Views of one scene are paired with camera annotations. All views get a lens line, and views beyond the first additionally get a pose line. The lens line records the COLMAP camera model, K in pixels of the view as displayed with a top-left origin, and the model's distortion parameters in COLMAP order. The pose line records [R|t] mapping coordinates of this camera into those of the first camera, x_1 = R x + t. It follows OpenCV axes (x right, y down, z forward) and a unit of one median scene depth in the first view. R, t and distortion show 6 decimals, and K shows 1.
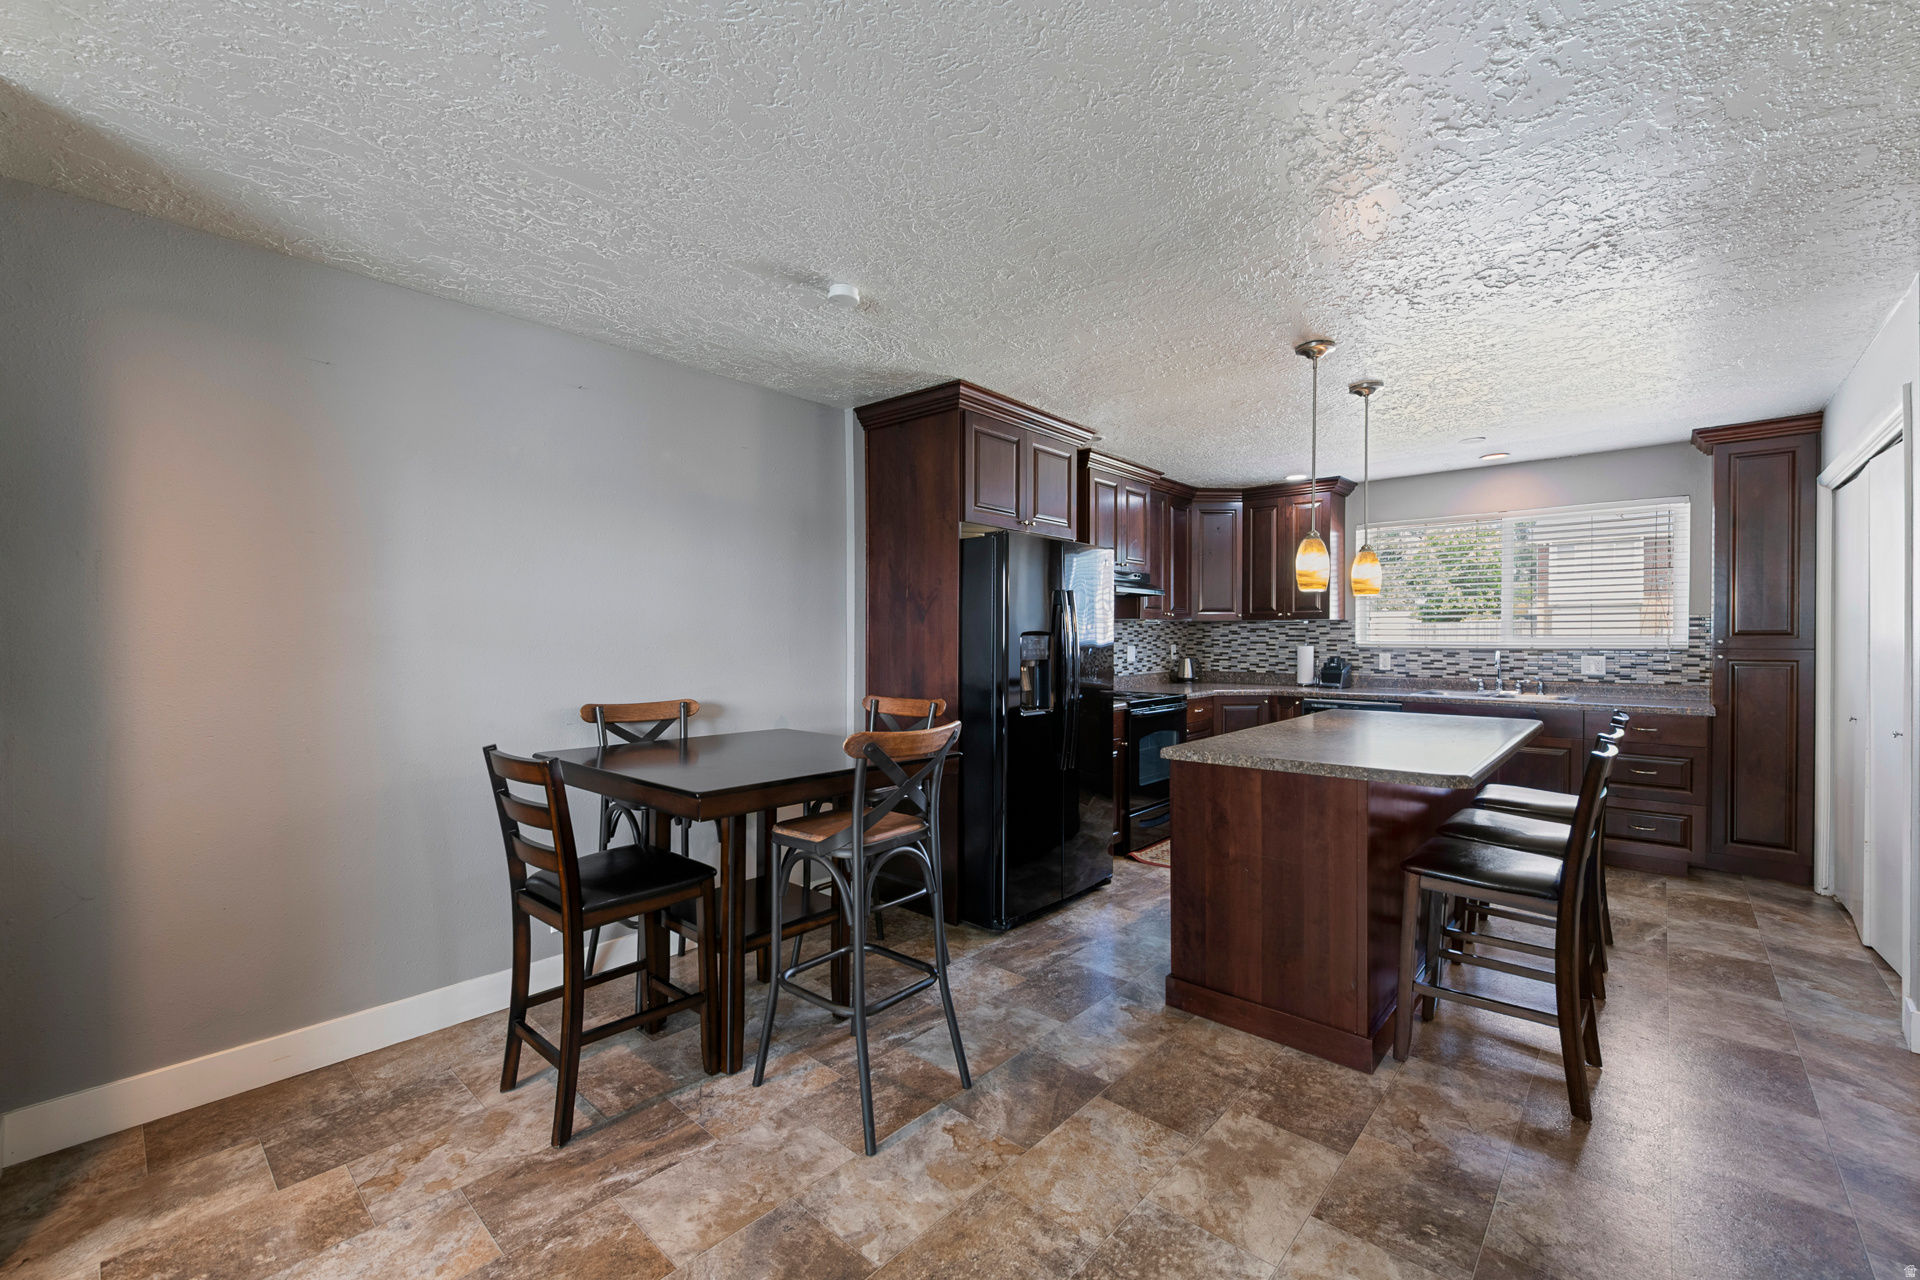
lens RADIAL K [[780.1, 0, 961.6], [0, 780.1, 639.5], [0, 0, 1]] dist [-0.002091, -0.000264]
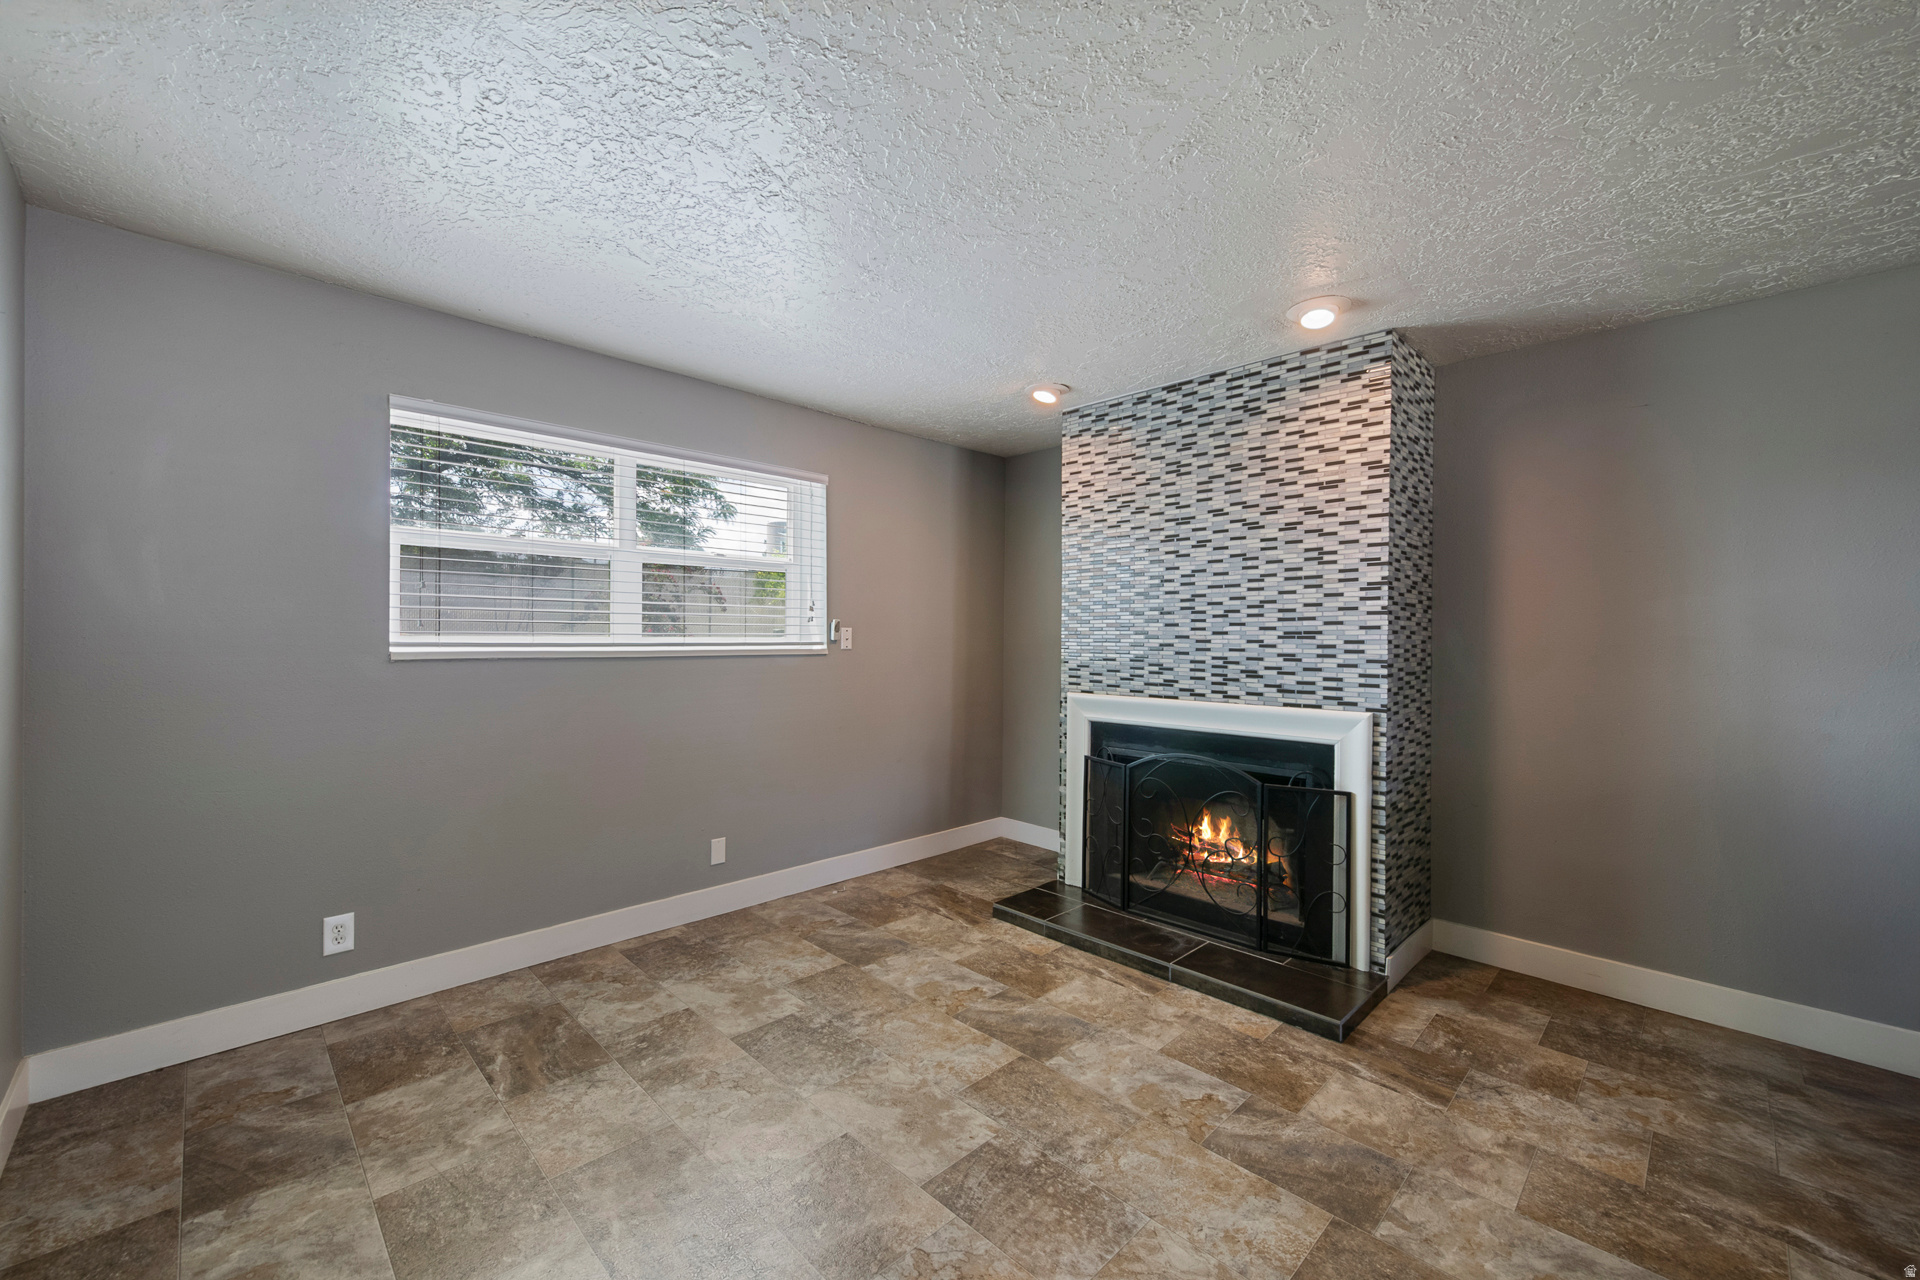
lens RADIAL K [[762.6, 0, 960.0], [0, 762.6, 634.7], [0, 0, 1]] dist [-0.000620, -0.000741]
pose [[-0.062641, 0.000502, -0.998036, 0.507483], [-0.007516, 0.999971, 0.000975, -0.007011], [0.998008, 0.007562, -0.062636, 0.061343]]
